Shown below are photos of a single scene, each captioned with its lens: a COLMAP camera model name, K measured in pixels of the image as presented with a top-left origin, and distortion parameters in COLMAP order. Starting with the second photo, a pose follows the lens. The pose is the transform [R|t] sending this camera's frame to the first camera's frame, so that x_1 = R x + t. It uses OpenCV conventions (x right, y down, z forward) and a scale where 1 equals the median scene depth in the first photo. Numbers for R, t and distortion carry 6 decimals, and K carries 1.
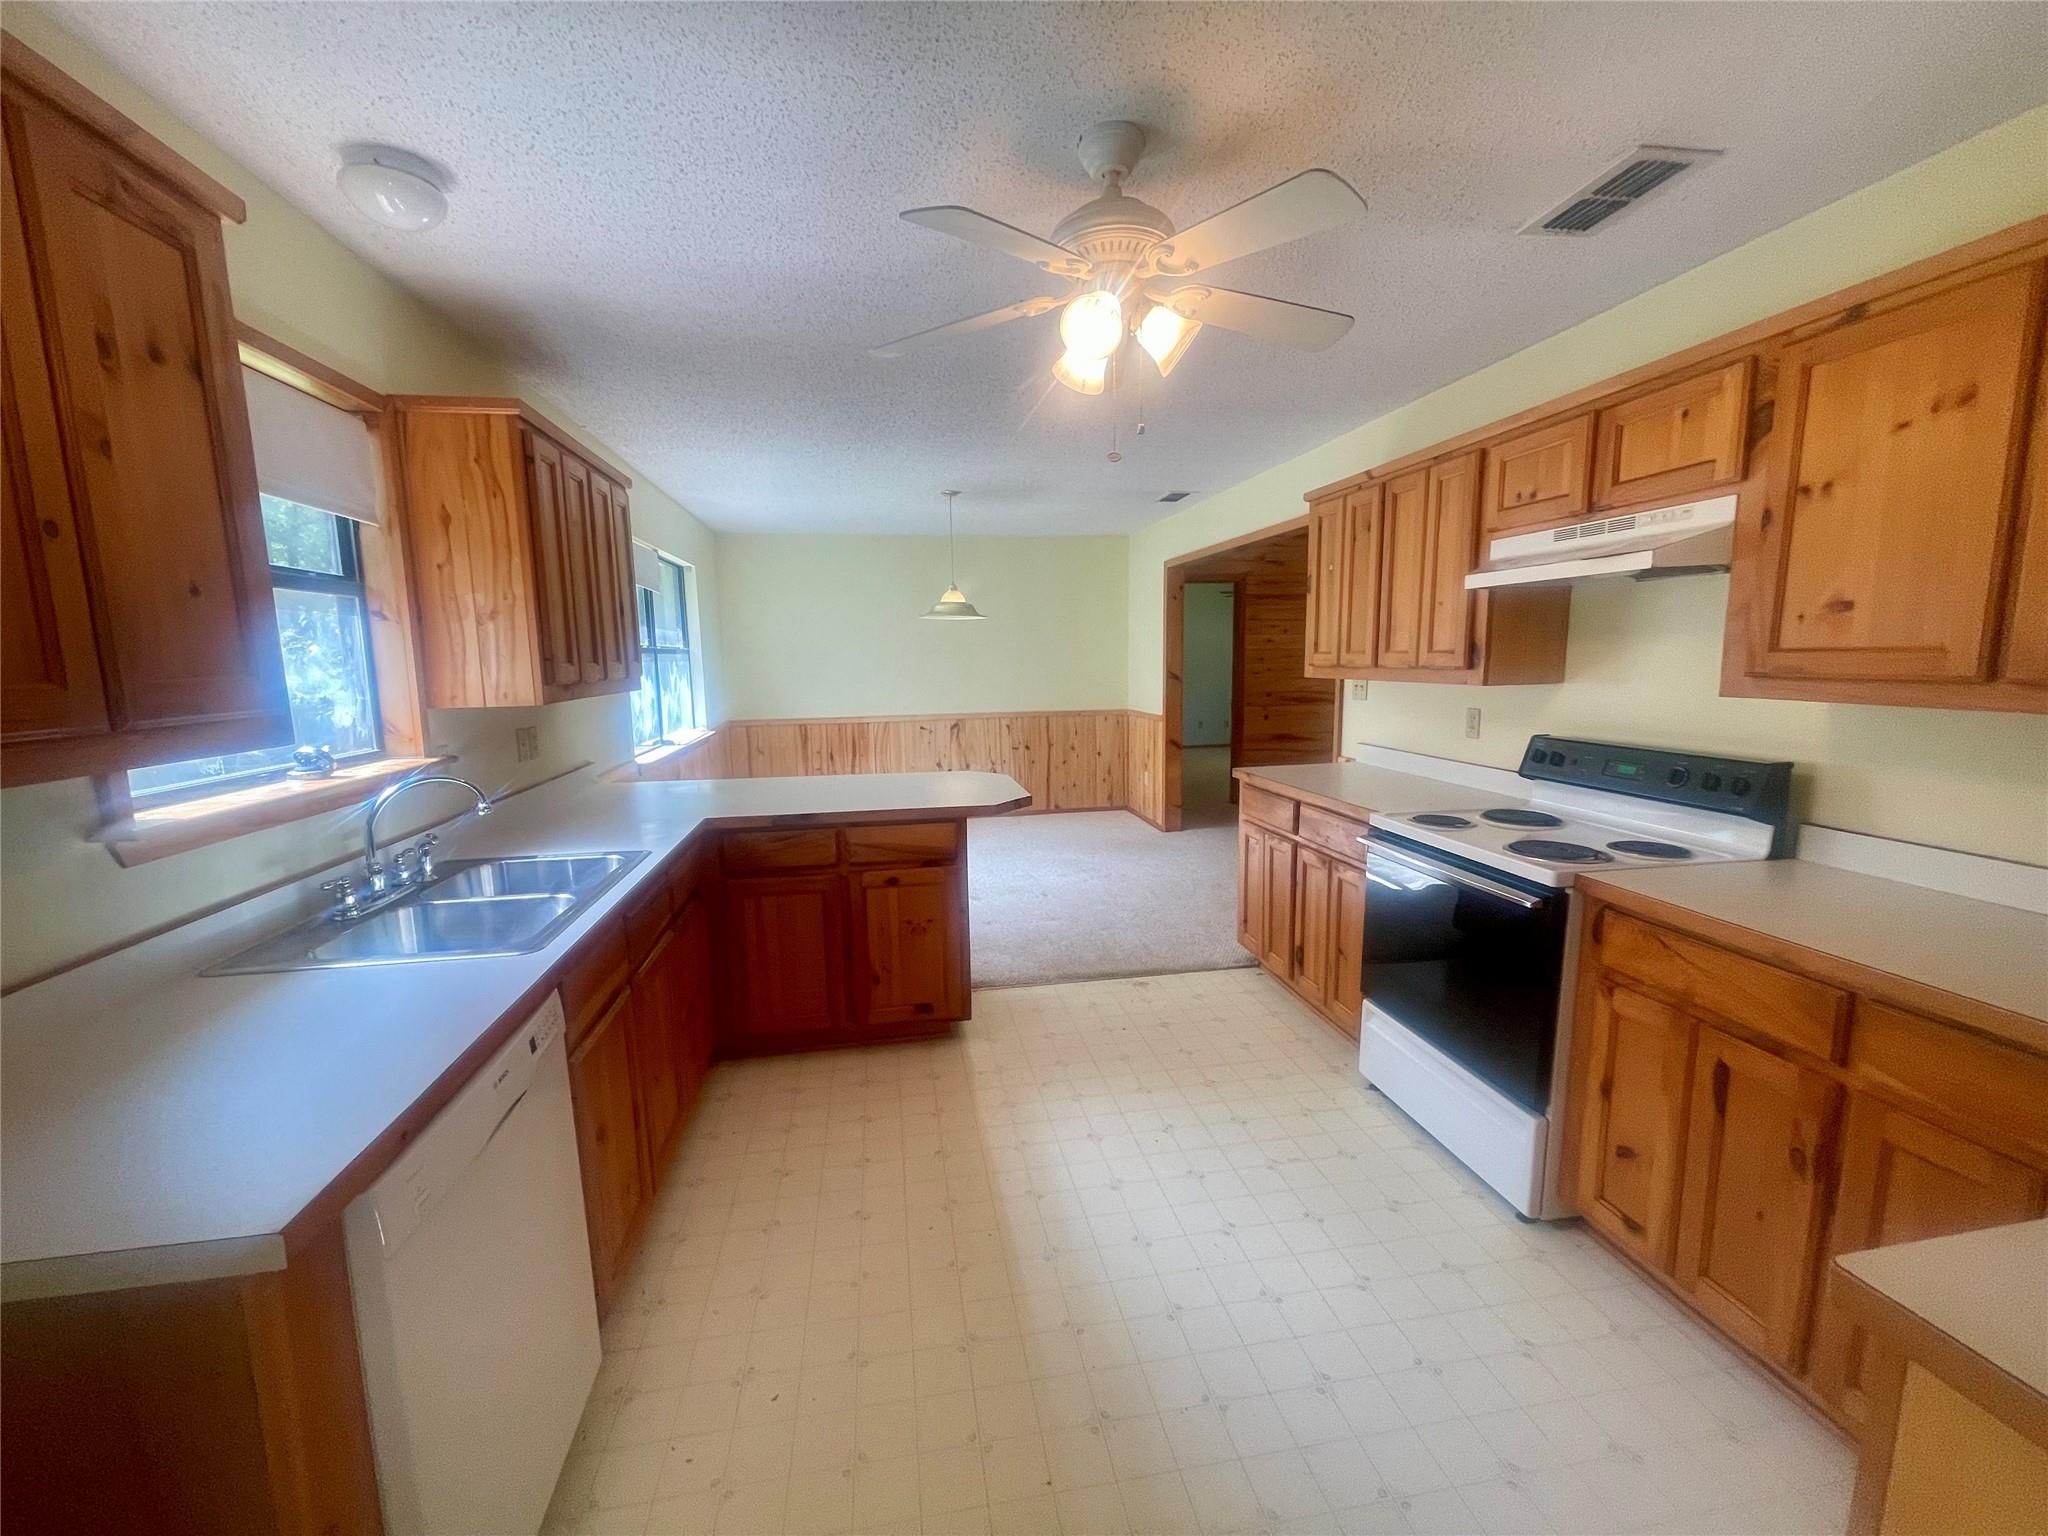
lens RADIAL K [[822.0, 0, 1016.6], [0, 822.0, 771.9], [0, 0, 1]] dist [0.000067, -0.000227]
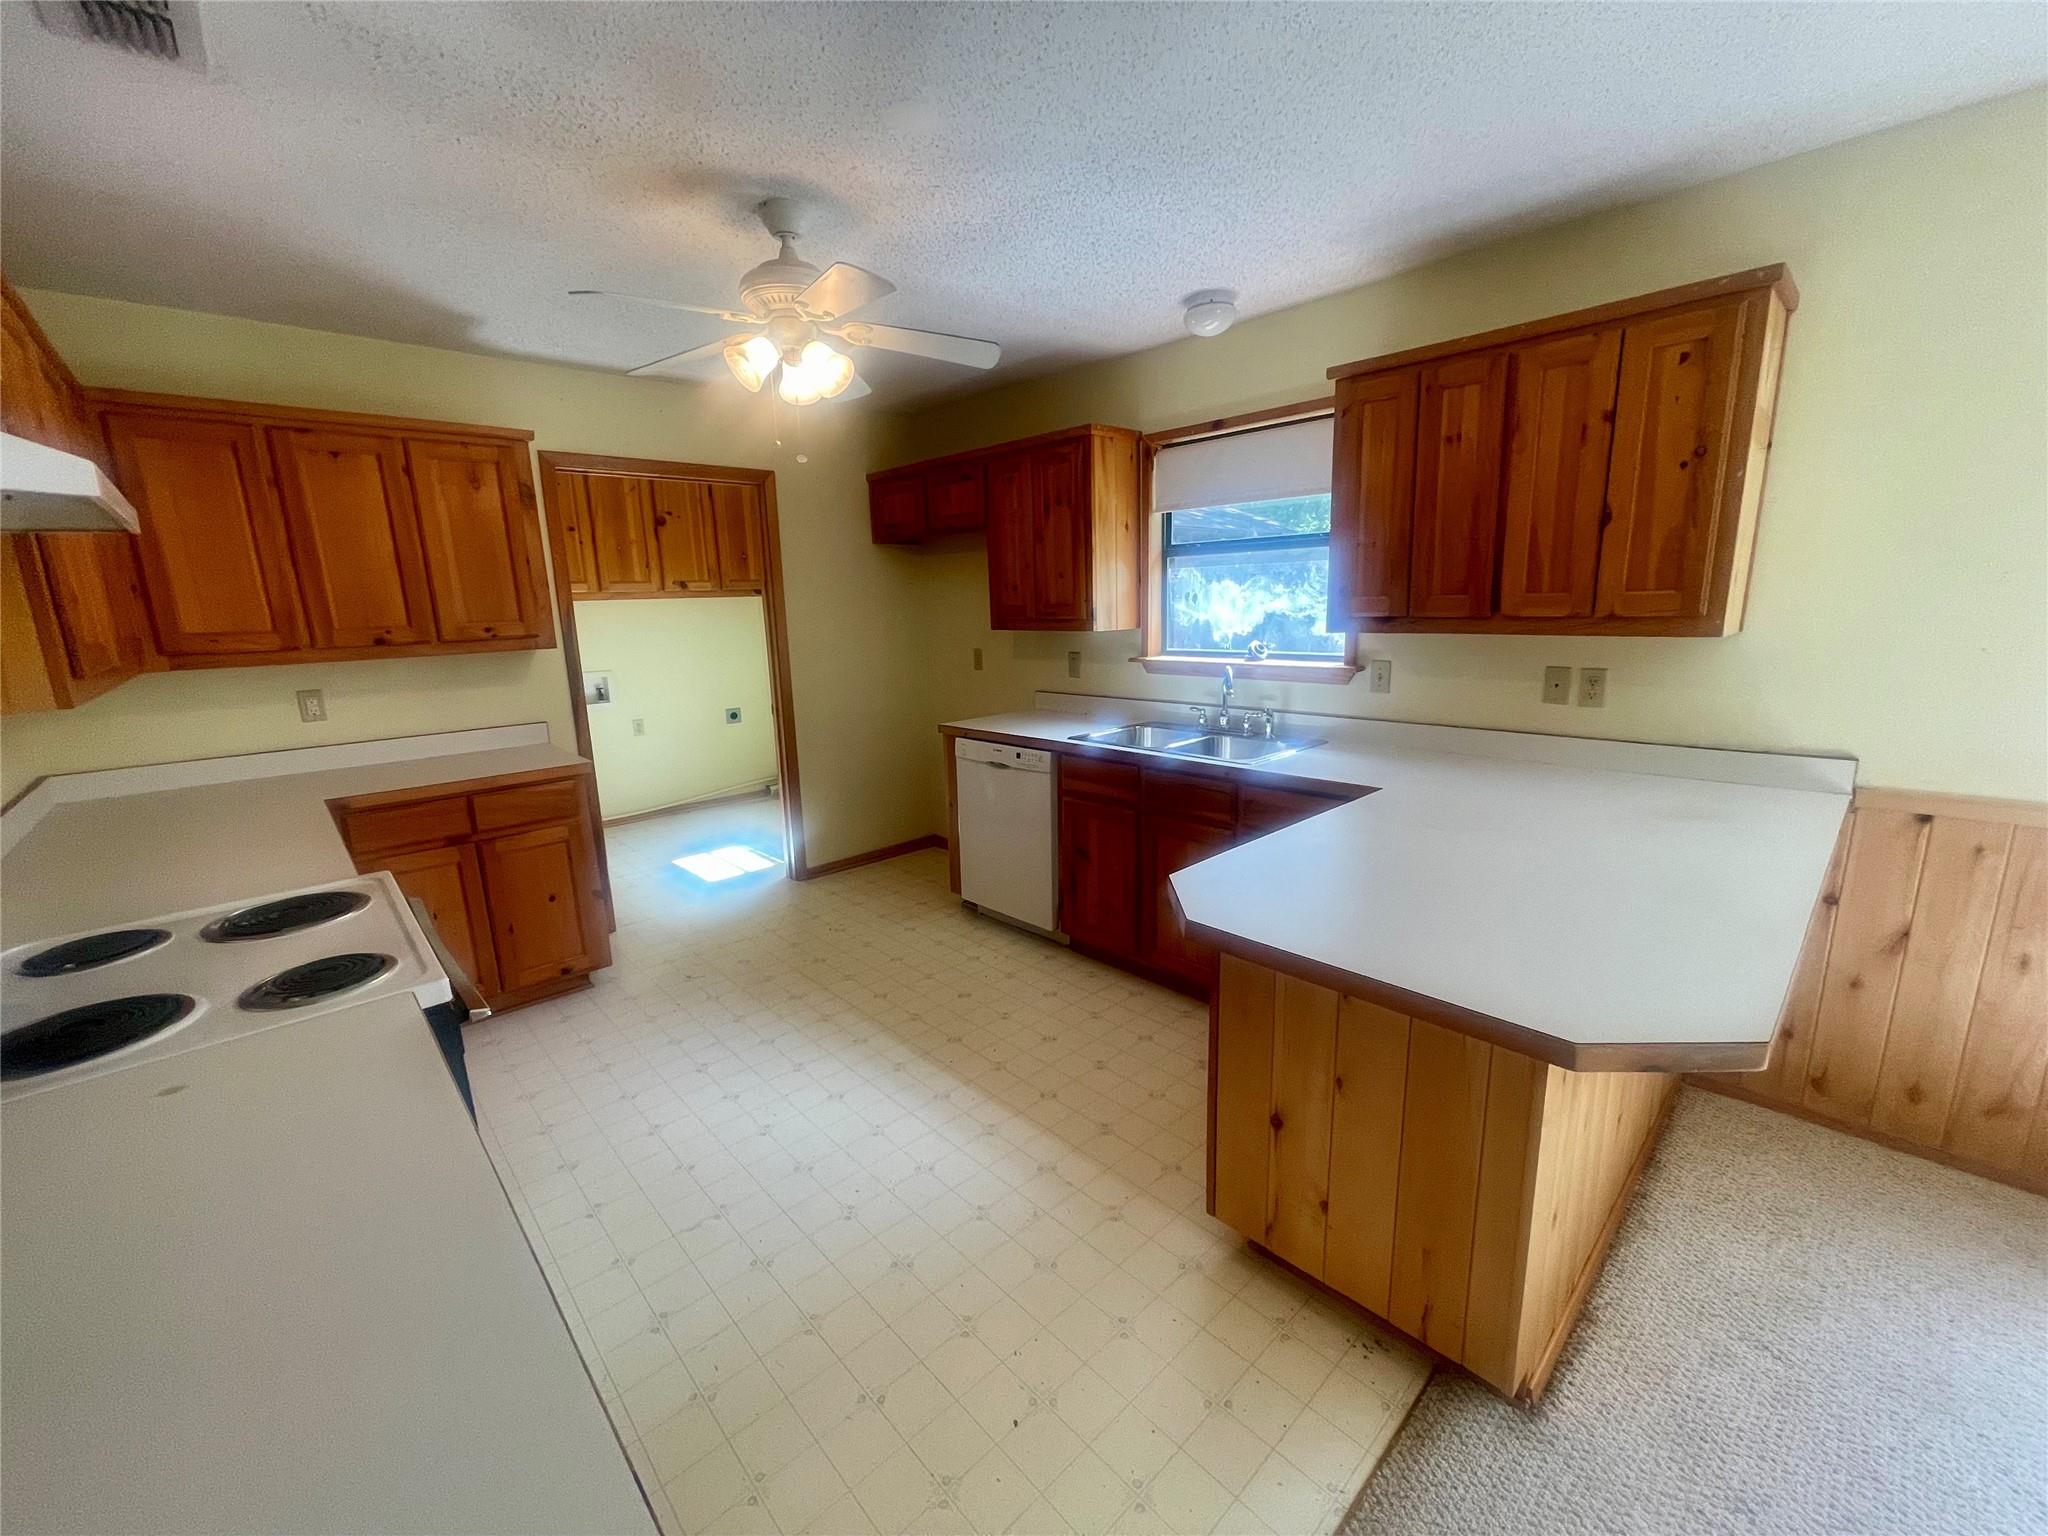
lens RADIAL K [[822.0, 0, 1016.6], [0, 822.0, 771.9], [0, 0, 1]] dist [0.000067, -0.000227]
pose [[-0.834068, 0.151576, -0.530430, 0.489172], [-0.039178, 0.942810, 0.331021, -0.290871], [0.550269, 0.296875, -0.780429, 1.903211]]
